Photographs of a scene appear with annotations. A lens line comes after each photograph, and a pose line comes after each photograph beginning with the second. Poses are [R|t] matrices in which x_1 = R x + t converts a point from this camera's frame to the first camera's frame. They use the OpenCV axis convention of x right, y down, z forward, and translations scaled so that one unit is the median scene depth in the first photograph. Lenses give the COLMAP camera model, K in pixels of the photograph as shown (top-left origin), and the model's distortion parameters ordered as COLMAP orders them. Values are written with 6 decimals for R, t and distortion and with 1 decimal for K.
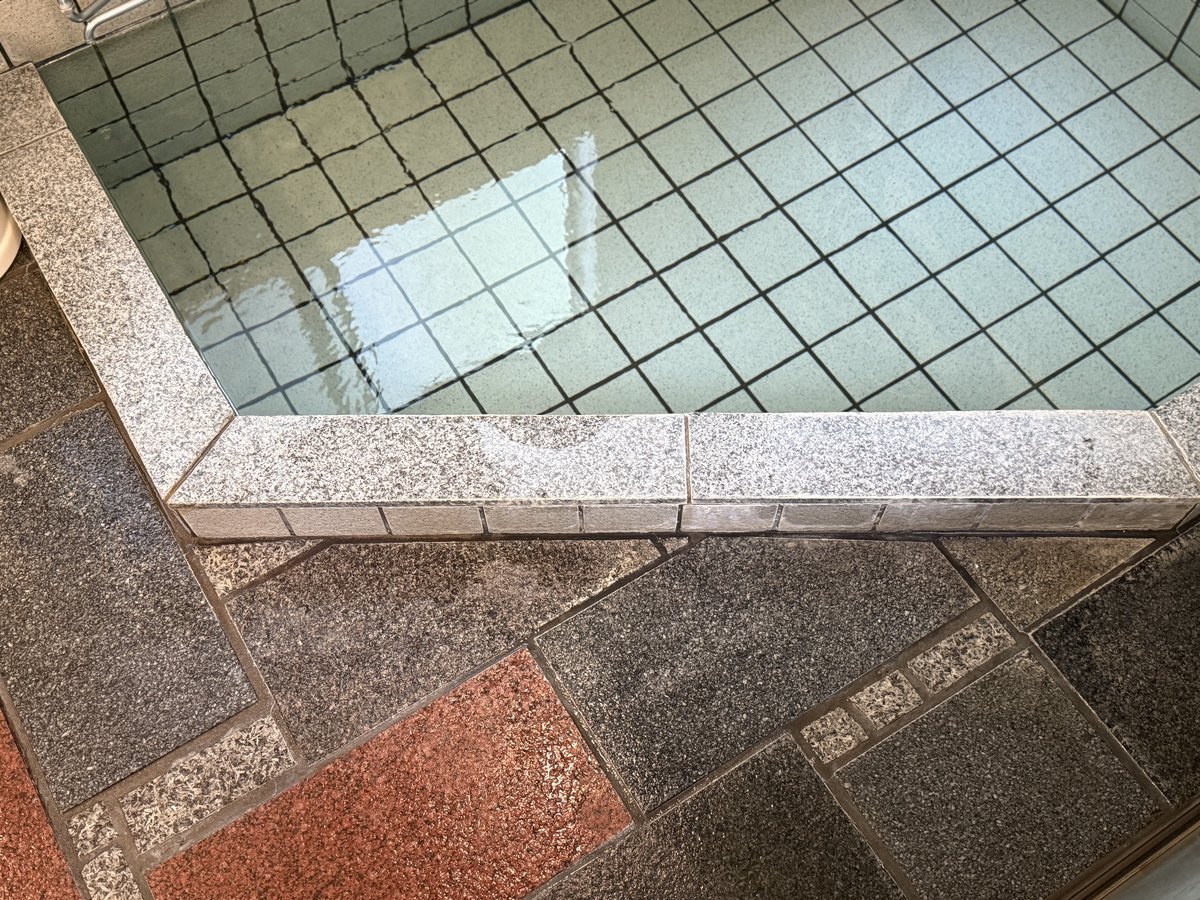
lens RADIAL K [[1236.6, 0, 601.3], [0, 1236.6, 458.8], [0, 0, 1]] dist [0.201096, -0.458409]
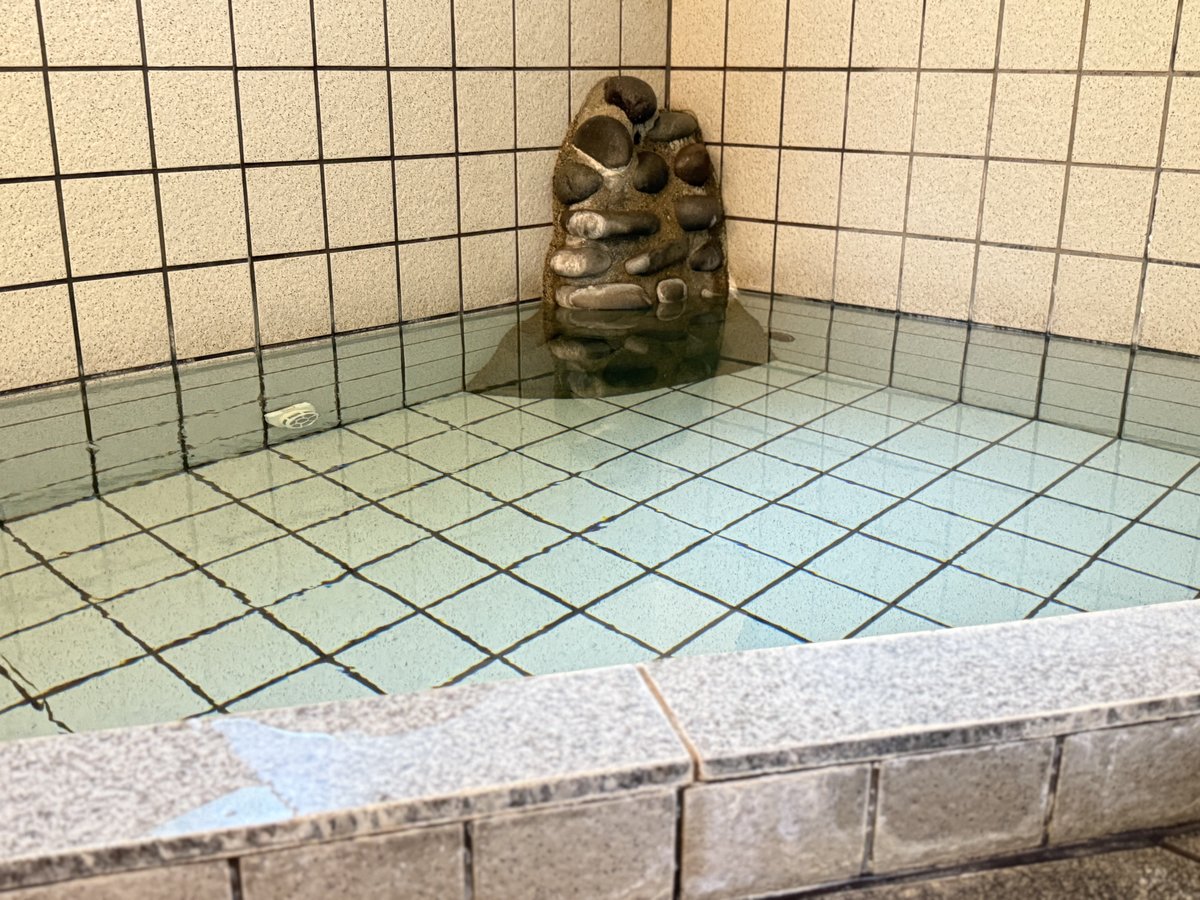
lens RADIAL K [[1236.6, 0, 601.3], [0, 1236.6, 458.8], [0, 0, 1]] dist [0.201096, -0.458409]
pose [[0.966502, -0.064513, 0.248420, -0.074082], [0.220265, 0.705331, -0.673790, 0.260545], [-0.131750, 0.705937, 0.695913, 0.581430]]
